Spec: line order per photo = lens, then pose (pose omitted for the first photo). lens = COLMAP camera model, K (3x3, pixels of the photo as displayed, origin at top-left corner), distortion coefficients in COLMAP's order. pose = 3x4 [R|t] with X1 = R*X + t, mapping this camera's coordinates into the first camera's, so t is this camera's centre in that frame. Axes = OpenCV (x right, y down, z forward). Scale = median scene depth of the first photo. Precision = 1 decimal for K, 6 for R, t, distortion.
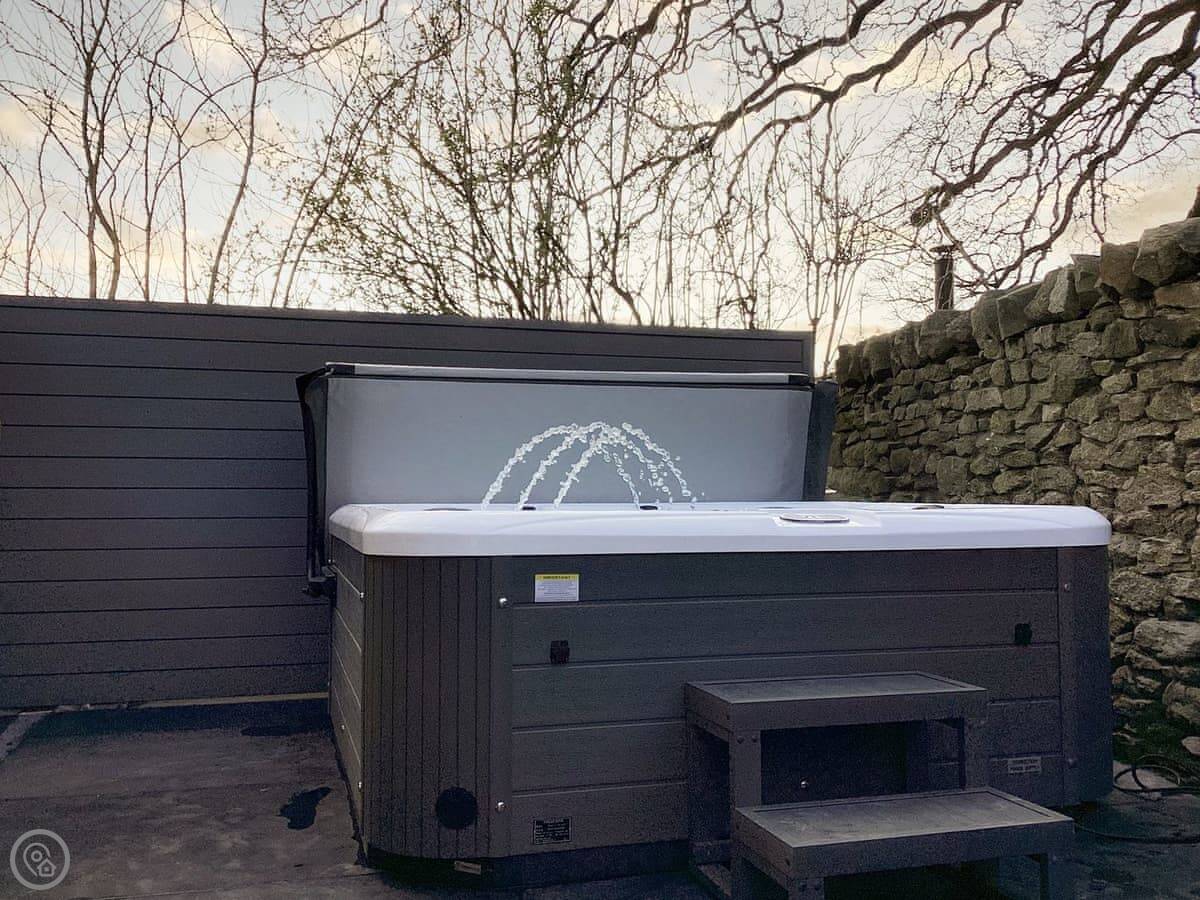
lens RADIAL K [[1080.7, 0, 600.0], [0, 1080.7, 450.0], [0, 0, 1]] dist [0.100143, -0.184266]
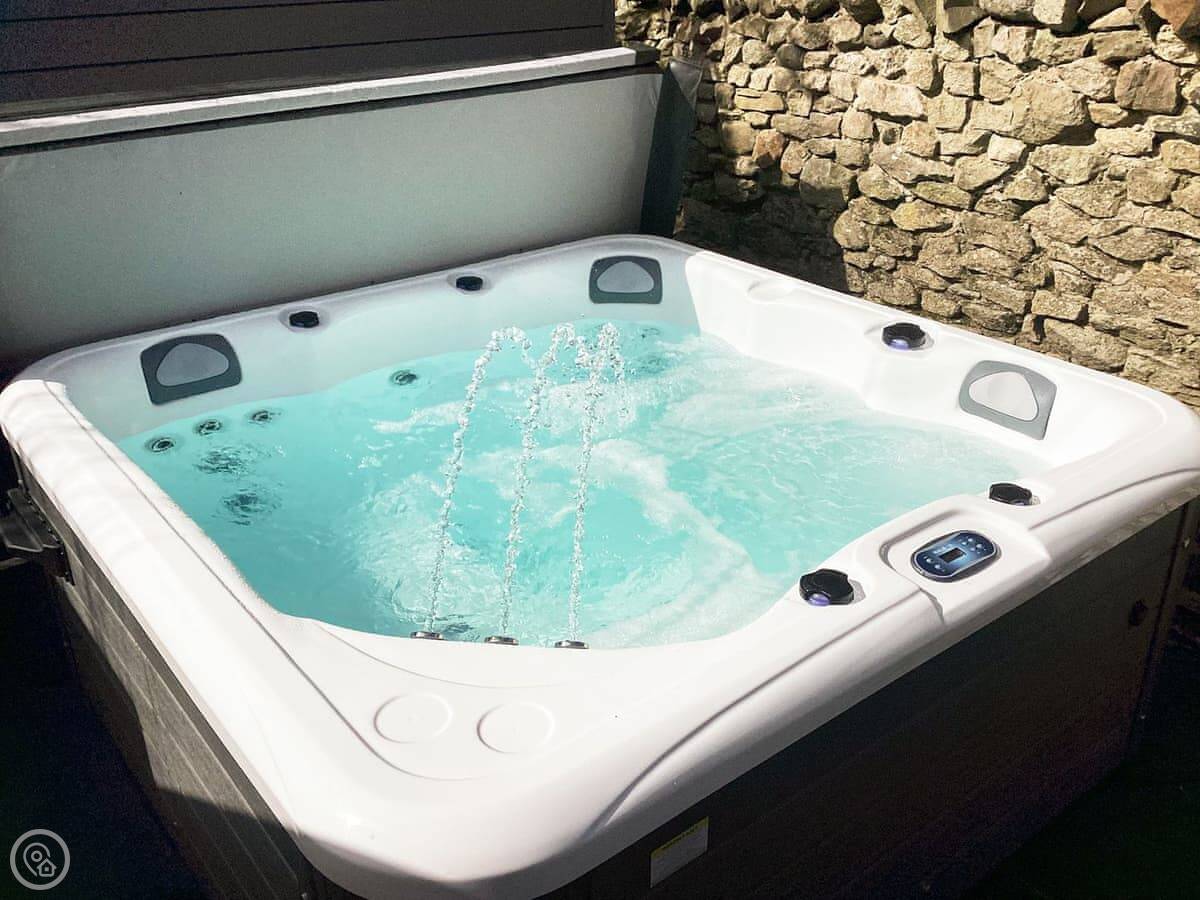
lens RADIAL K [[1080.7, 0, 600.0], [0, 1080.7, 450.0], [0, 0, 1]] dist [0.100143, -0.184266]
pose [[0.936212, -0.158058, 0.313887, -0.134410], [-0.003484, 0.888937, 0.458017, -0.196241], [-0.351419, -0.429895, 0.831682, 0.351938]]
